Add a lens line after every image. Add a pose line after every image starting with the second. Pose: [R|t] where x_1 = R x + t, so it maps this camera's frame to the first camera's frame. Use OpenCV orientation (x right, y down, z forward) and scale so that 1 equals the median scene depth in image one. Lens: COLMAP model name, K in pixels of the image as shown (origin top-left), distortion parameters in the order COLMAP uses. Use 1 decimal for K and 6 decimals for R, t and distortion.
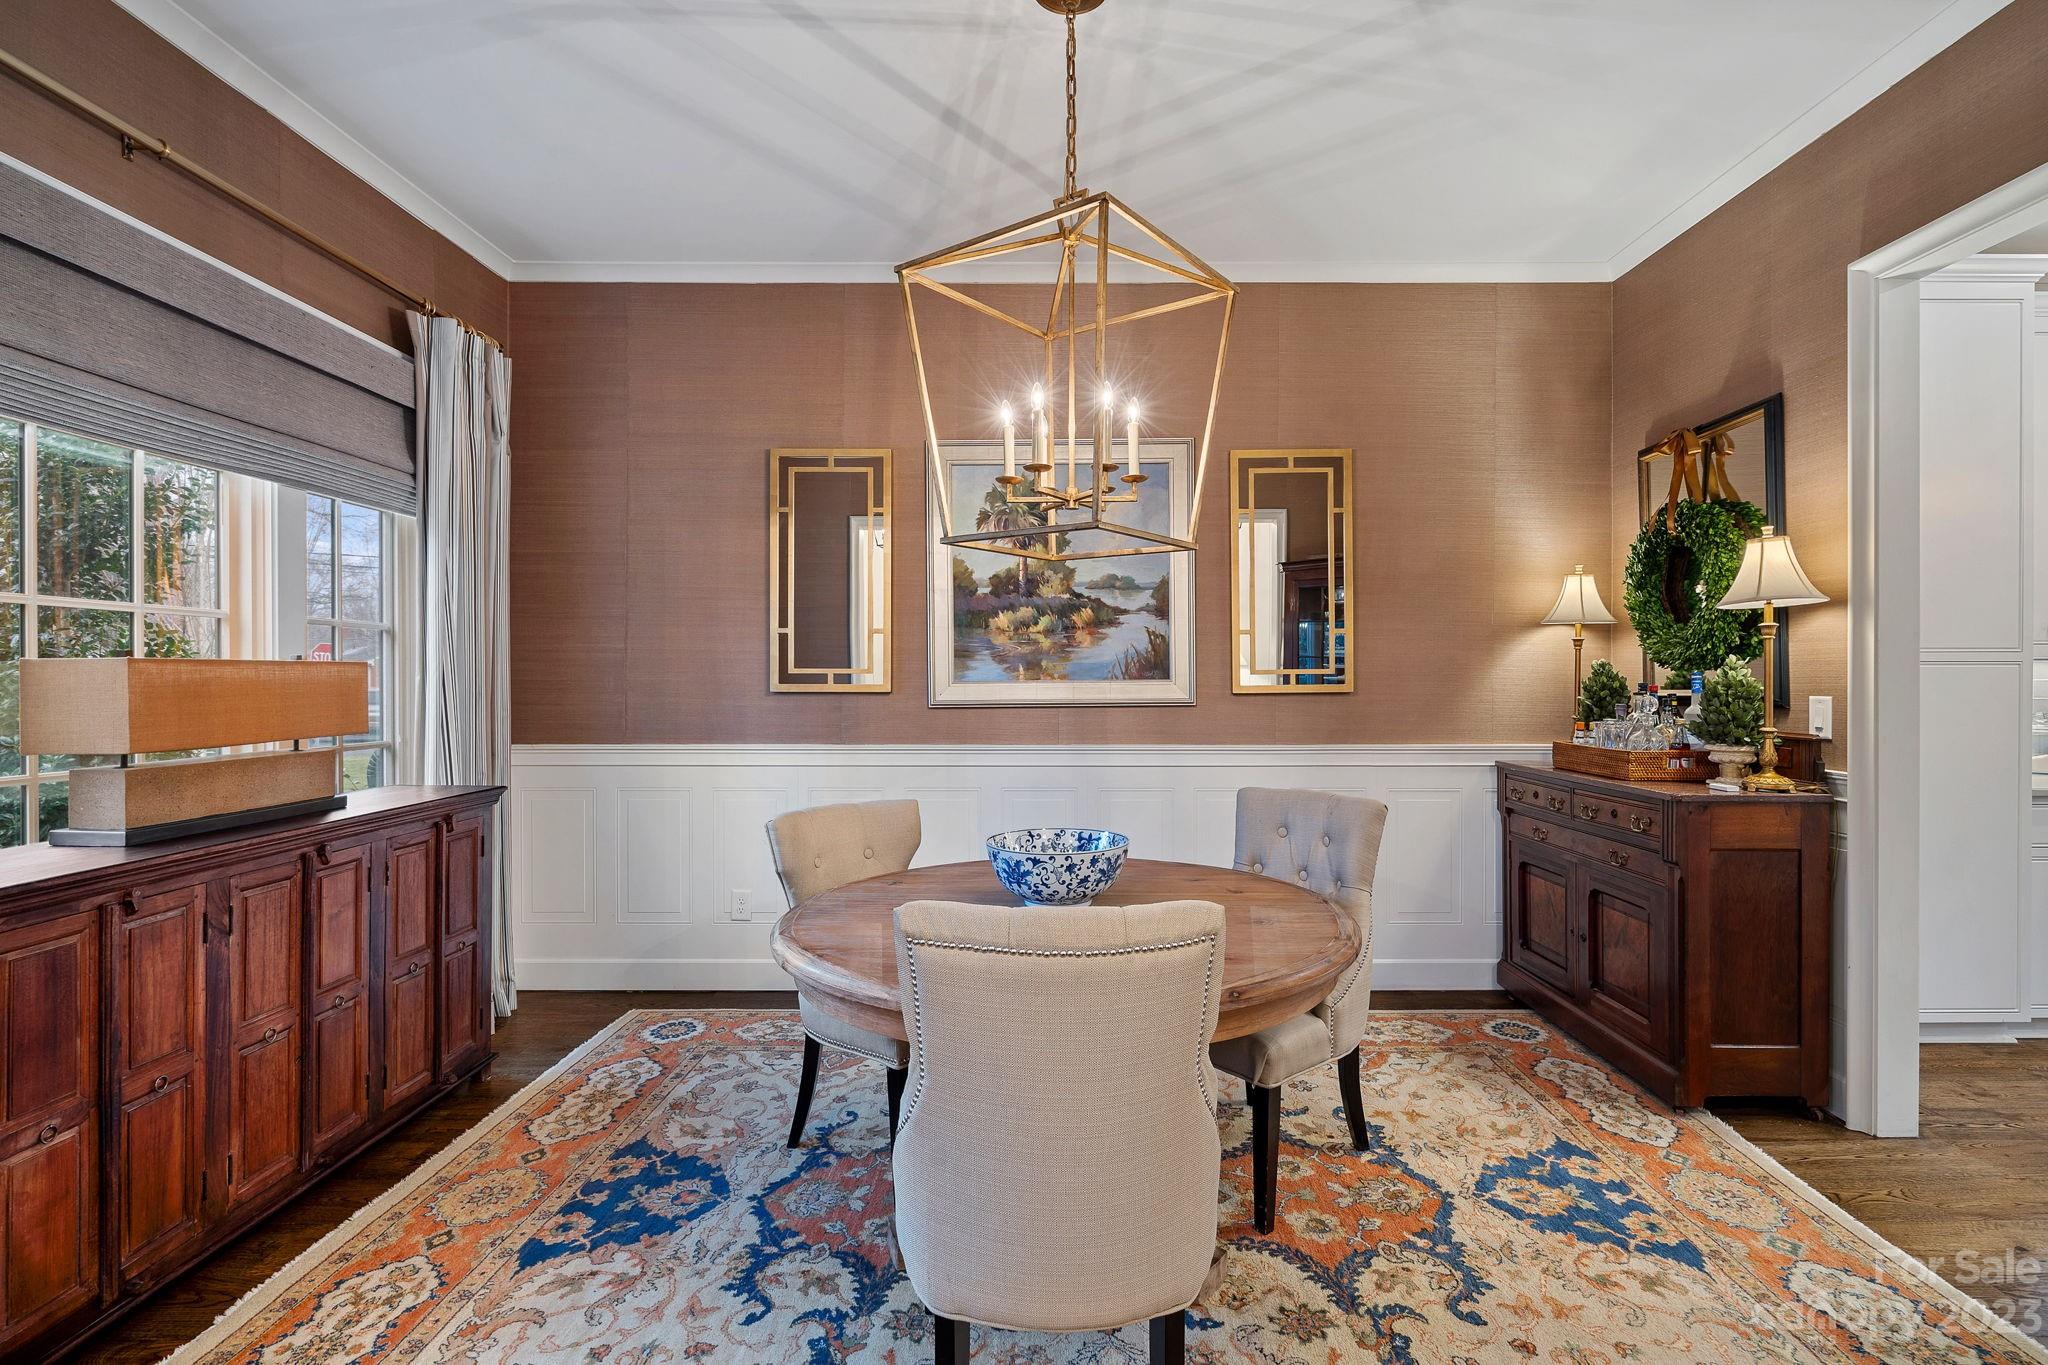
lens RADIAL K [[979.2, 0, 1035.2], [0, 979.2, 675.8], [0, 0, 1]] dist [0.000825, -0.000590]
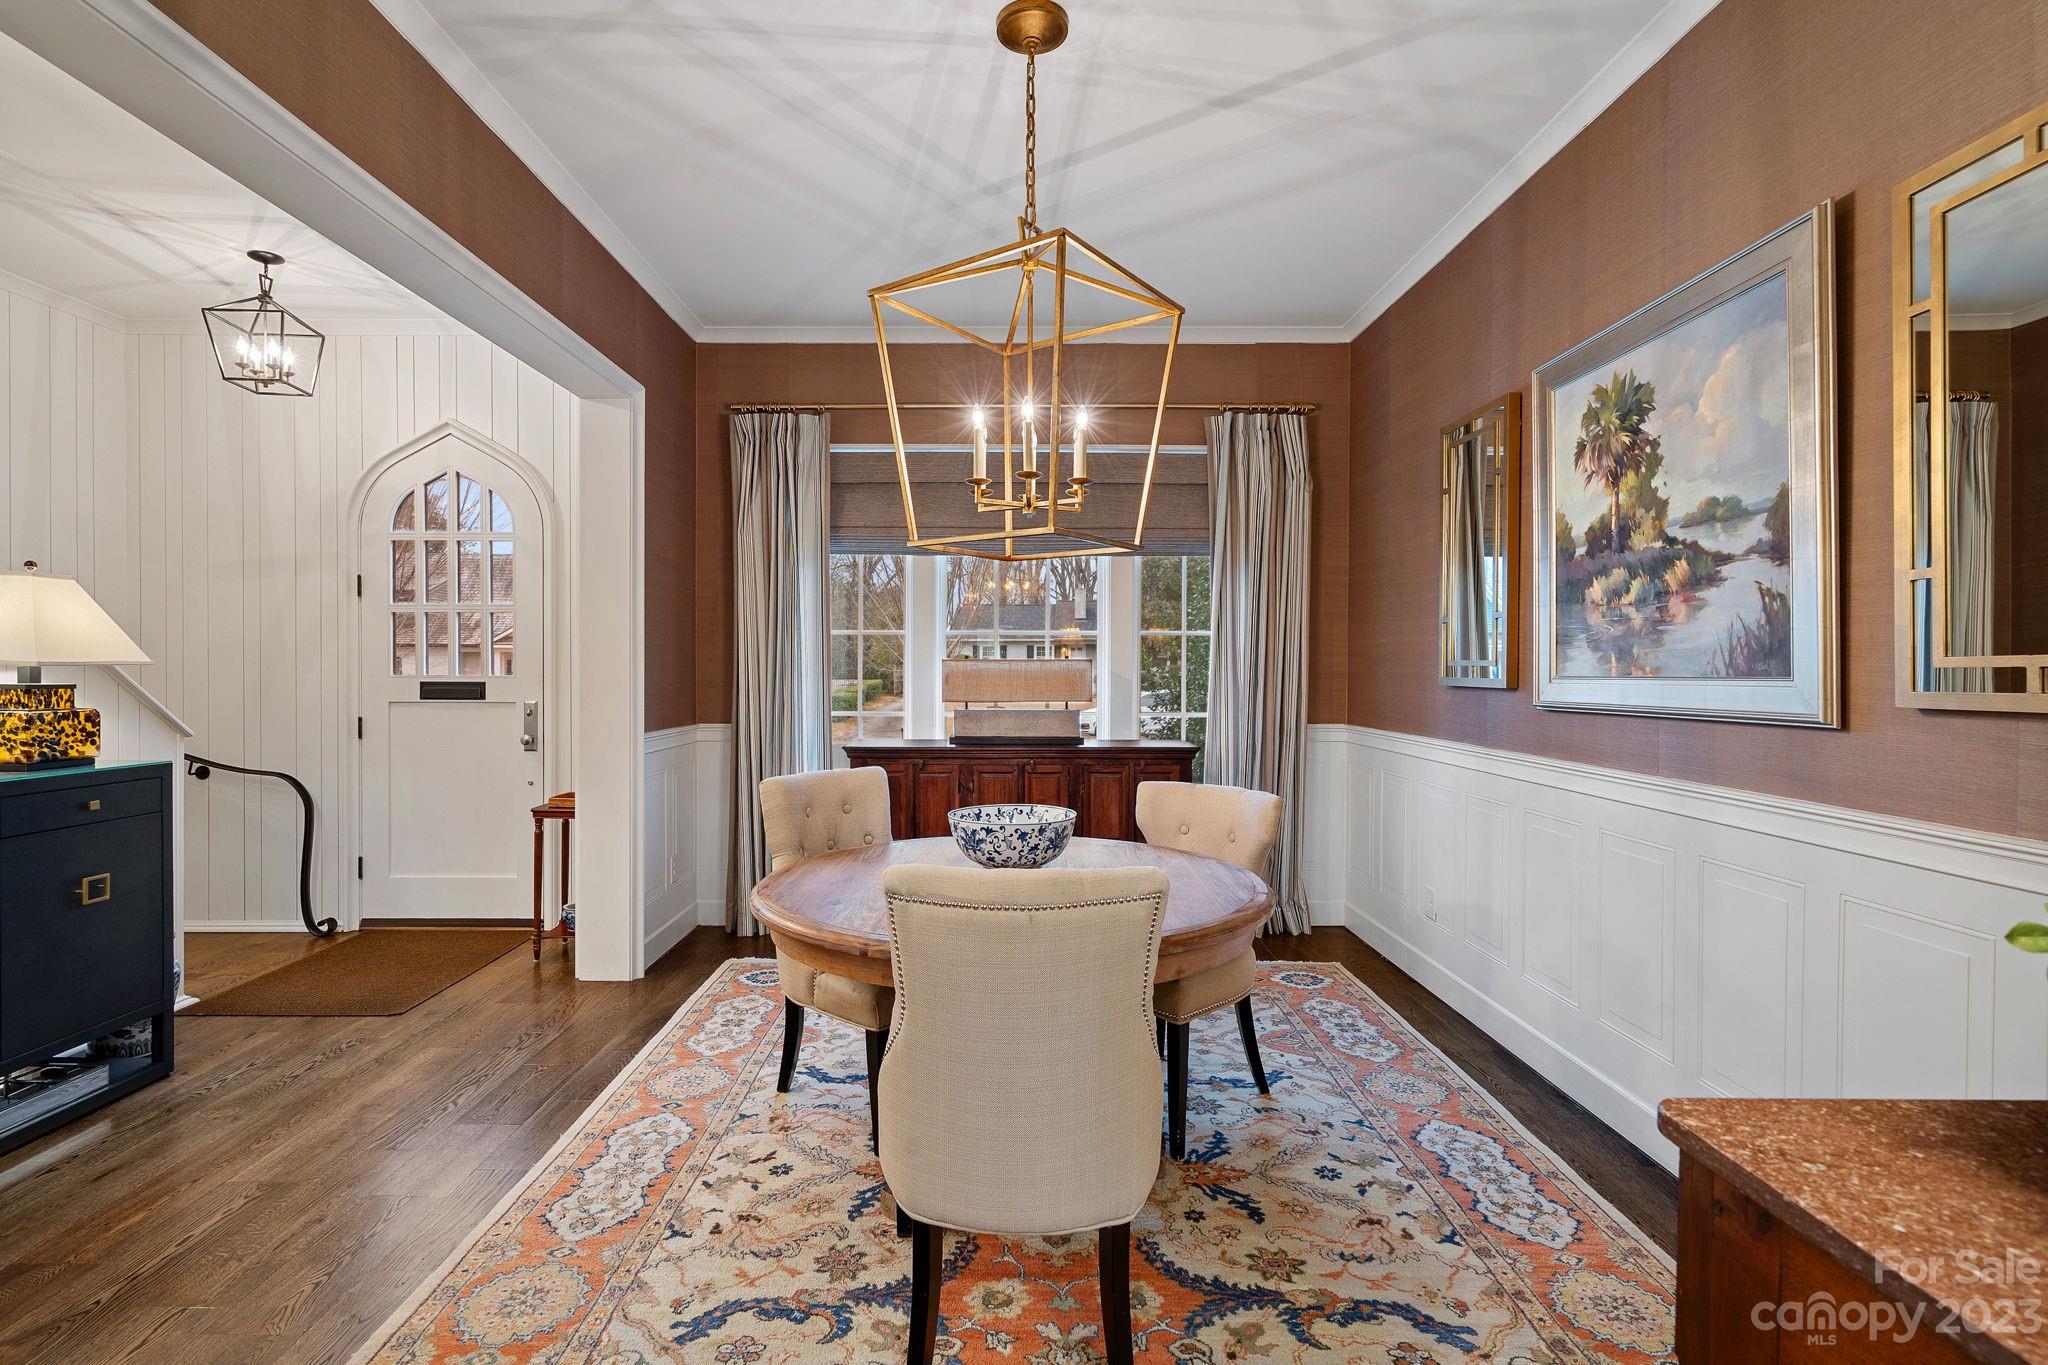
lens RADIAL K [[979.2, 0, 1030.8], [0, 979.2, 672.2], [0, 0, 1]] dist [0.000825, -0.000590]
pose [[0.012680, 0.006862, -0.999896, 0.664624], [-0.001476, 0.999975, 0.006844, -0.002069], [0.999919, 0.001389, 0.012690, 0.584453]]
